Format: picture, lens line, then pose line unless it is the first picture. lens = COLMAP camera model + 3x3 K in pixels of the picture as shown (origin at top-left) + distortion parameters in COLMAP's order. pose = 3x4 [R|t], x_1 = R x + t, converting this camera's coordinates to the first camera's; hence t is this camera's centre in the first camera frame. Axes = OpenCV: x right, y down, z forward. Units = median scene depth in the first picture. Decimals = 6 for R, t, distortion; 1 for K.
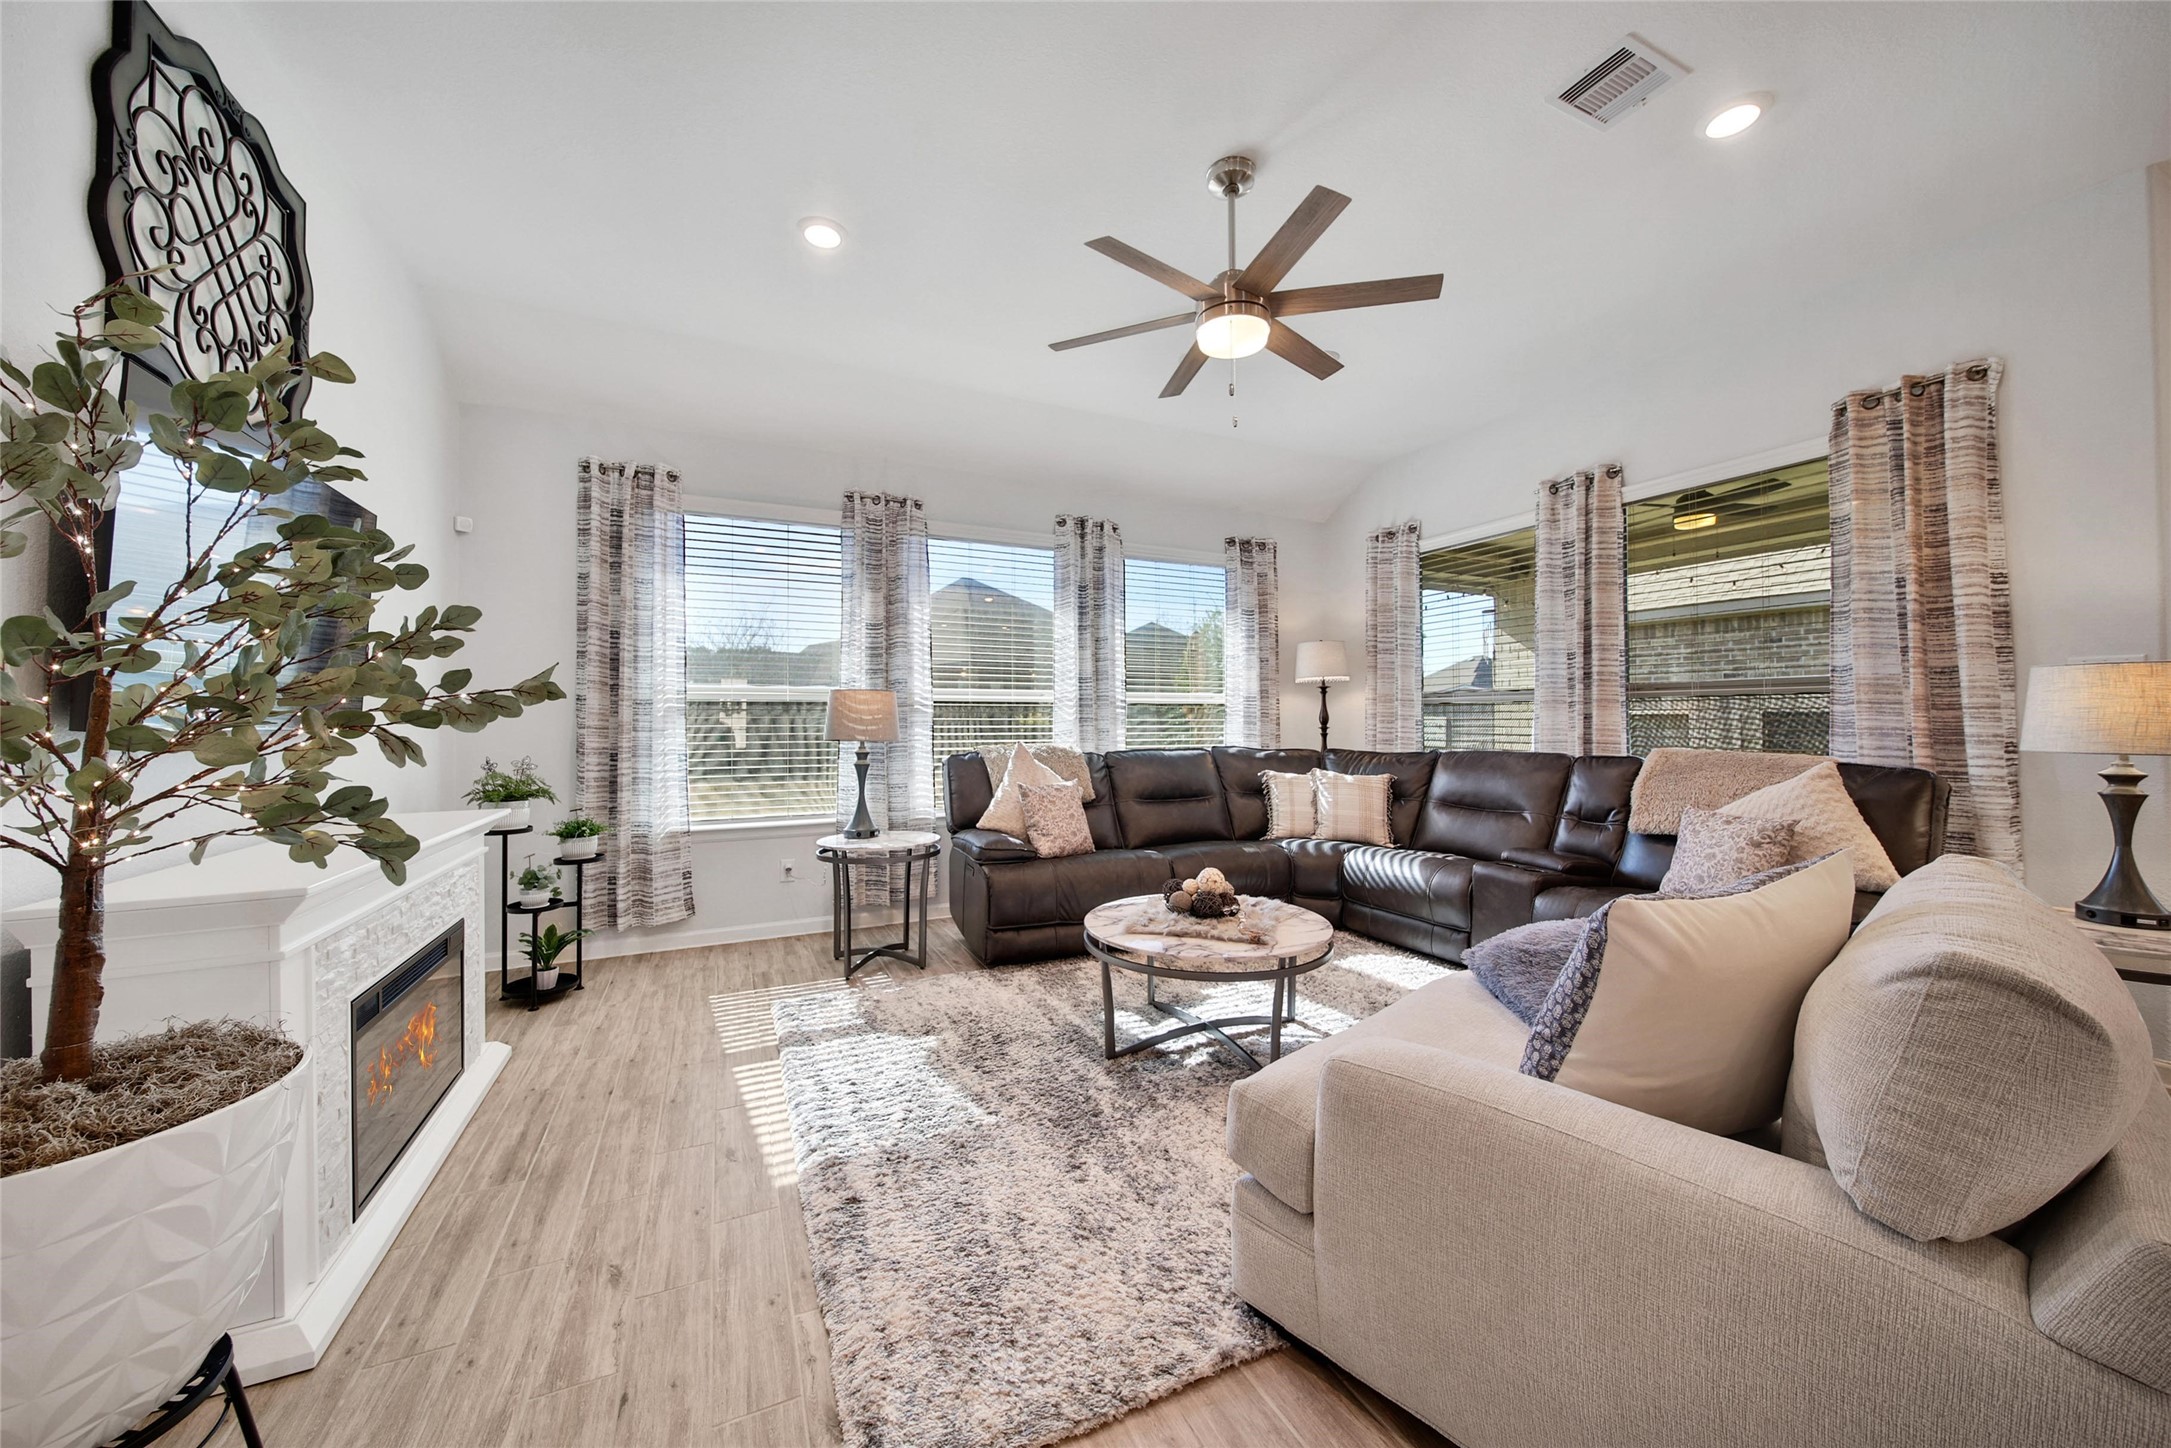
lens RADIAL K [[770.1, 0, 1079.7], [0, 770.1, 711.1], [0, 0, 1]] dist [0.001796, -0.001850]
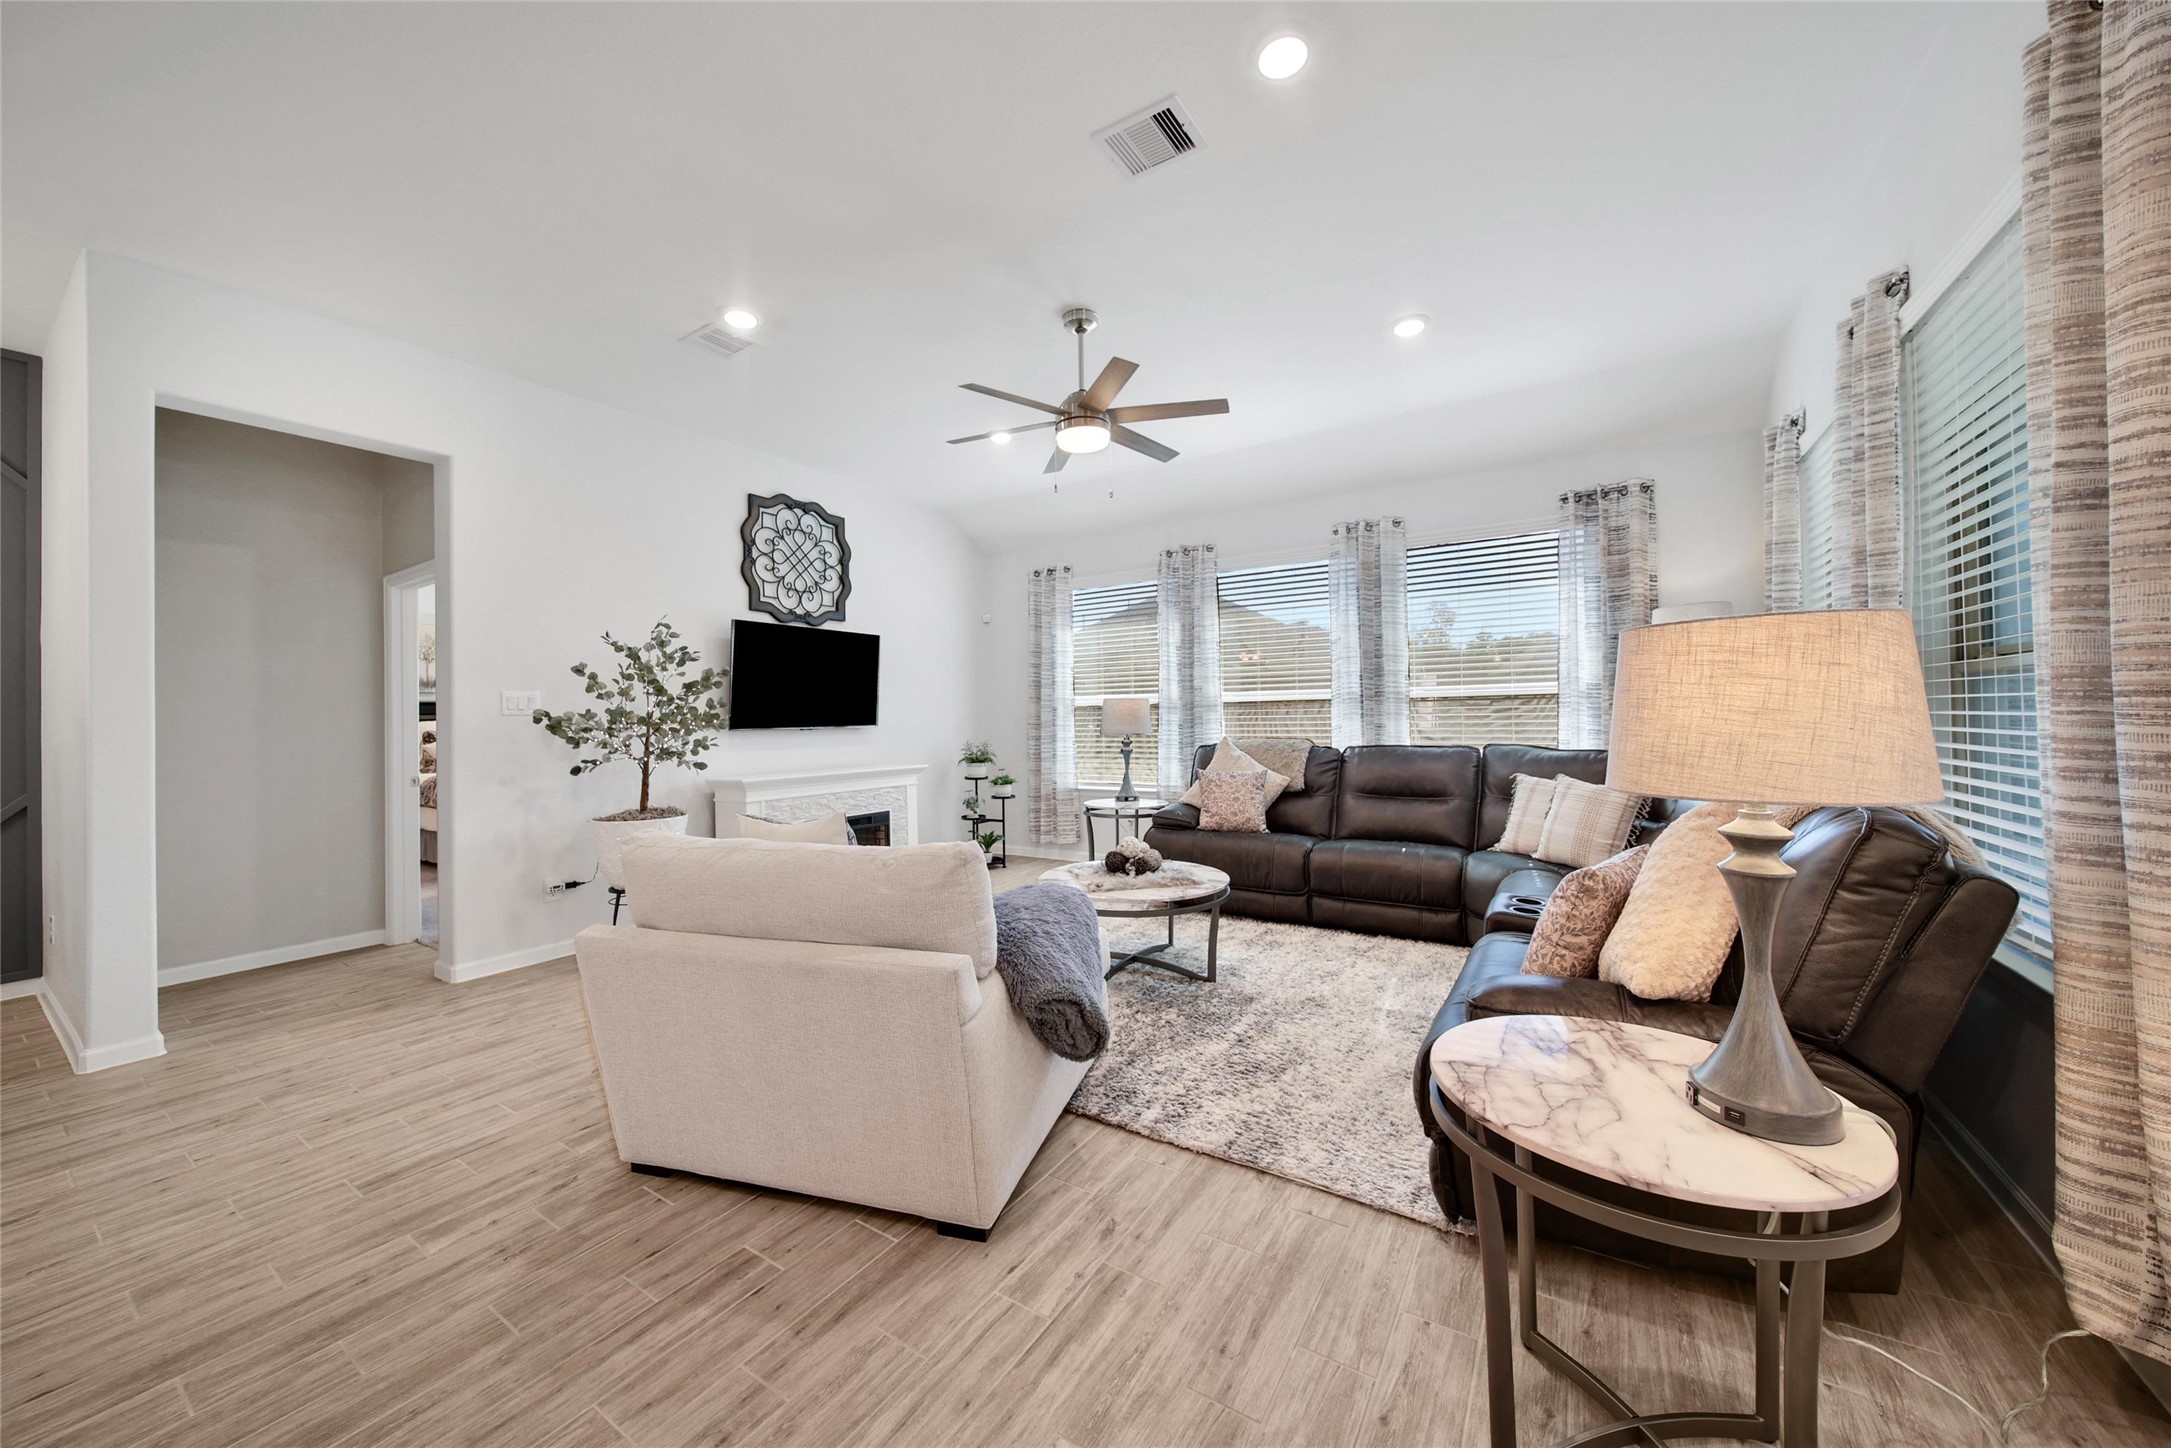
lens RADIAL K [[770.1, 0, 1096.6], [0, 770.1, 717.4], [0, 0, 1]] dist [0.001796, -0.001850]
pose [[0.542950, -0.006520, -0.839739, 0.903631], [0.028107, 0.999551, 0.010413, -0.008568], [0.839294, -0.029256, 0.542890, 0.181160]]
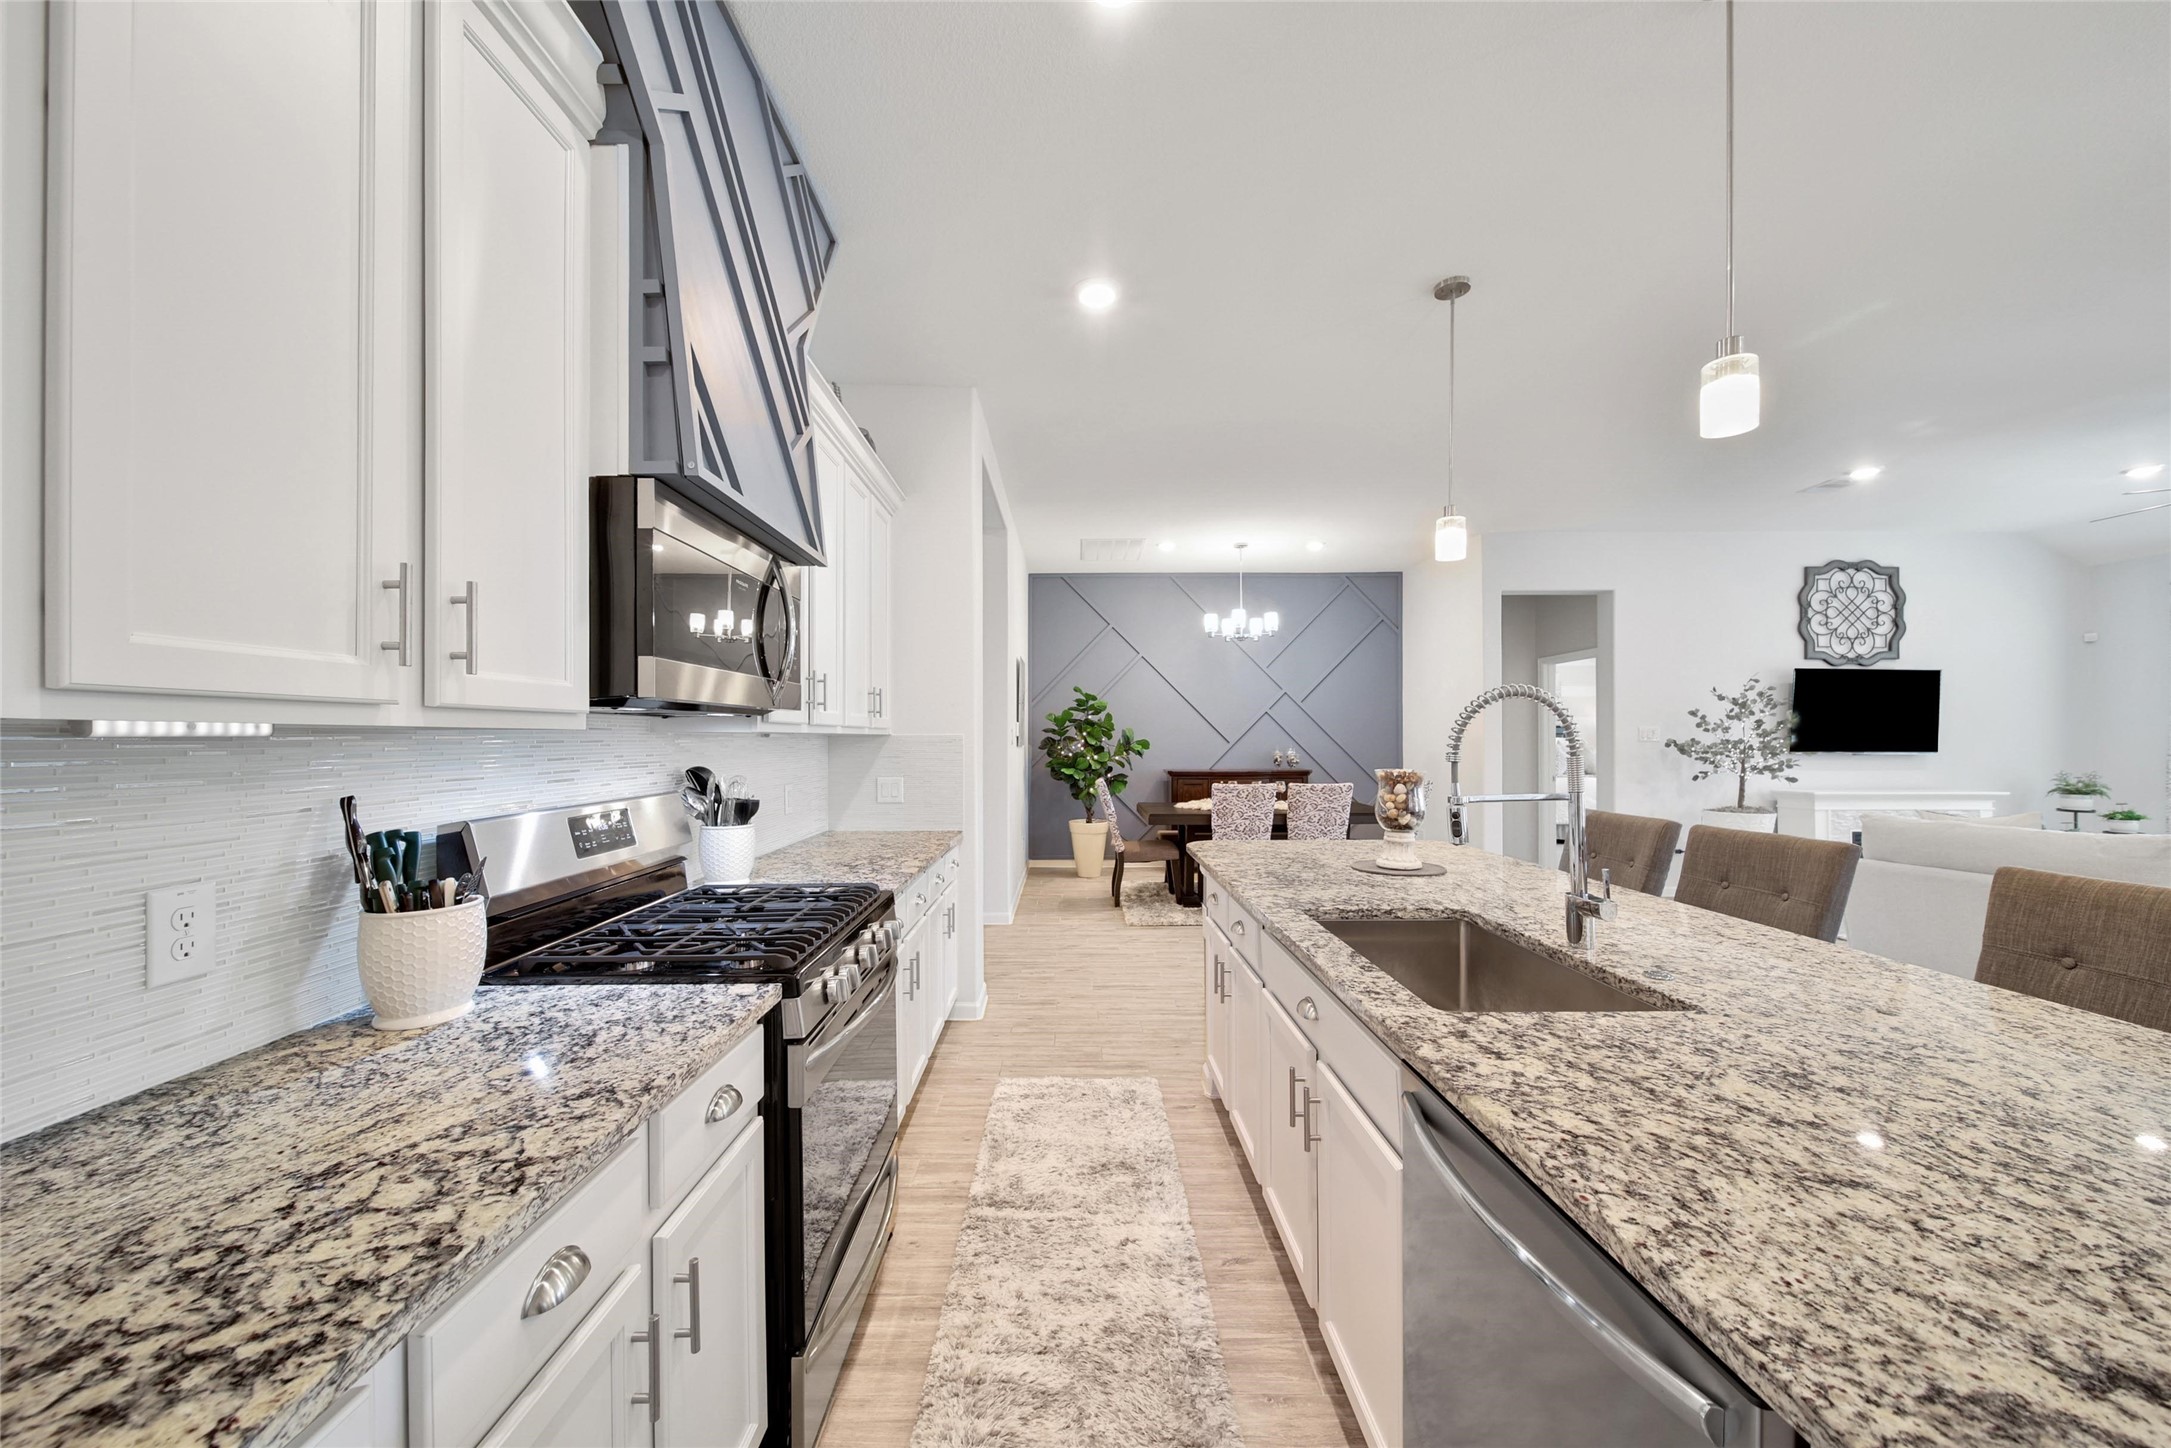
lens RADIAL K [[750.5, 0, 1050.5], [0, 750.5, 735.0], [0, 0, 1]] dist [-0.002509, -0.001224]
pose [[-0.429480, 0.003430, -0.903070, 1.640307], [0.016797, 0.999850, -0.004191, -0.049881], [0.902920, -0.016969, -0.429473, -0.373772]]
